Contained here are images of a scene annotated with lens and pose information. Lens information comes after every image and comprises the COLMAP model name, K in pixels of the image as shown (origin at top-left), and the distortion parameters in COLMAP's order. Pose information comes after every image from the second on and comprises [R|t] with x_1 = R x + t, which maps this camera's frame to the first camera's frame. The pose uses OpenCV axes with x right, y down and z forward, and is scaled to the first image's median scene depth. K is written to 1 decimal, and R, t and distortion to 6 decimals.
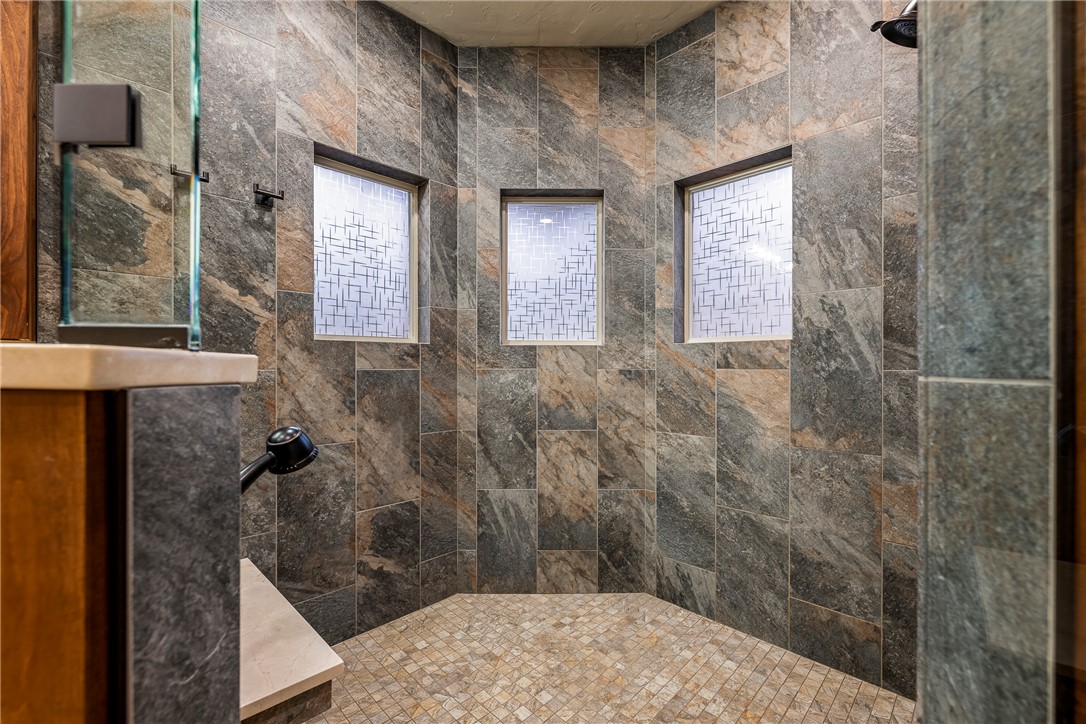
lens RADIAL K [[475.1, 0, 544.9], [0, 475.1, 364.6], [0, 0, 1]] dist [-0.000201, -0.000001]
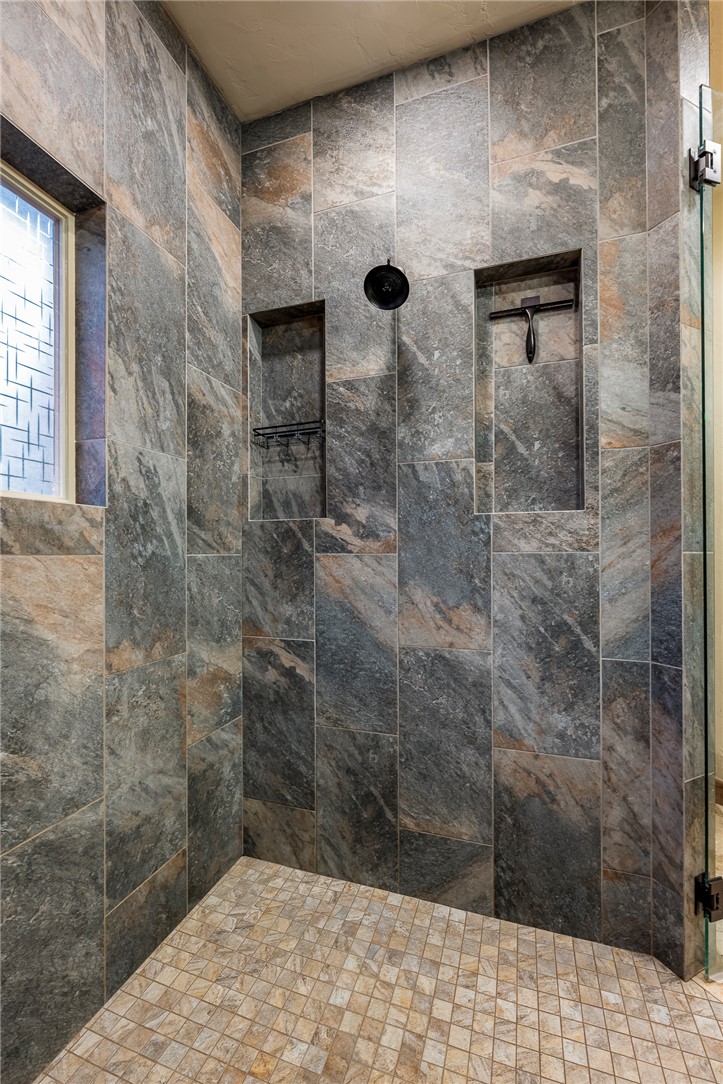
lens RADIAL K [[451.7, 0, 366.0], [0, 451.7, 550.4], [0, 0, 1]] dist [-0.002282, -0.000092]
pose [[-0.420019, 0.005766, 0.907497, -0.181501], [-0.000837, 0.999977, -0.006741, 0.008470], [-0.907515, -0.003591, -0.420005, 0.979484]]
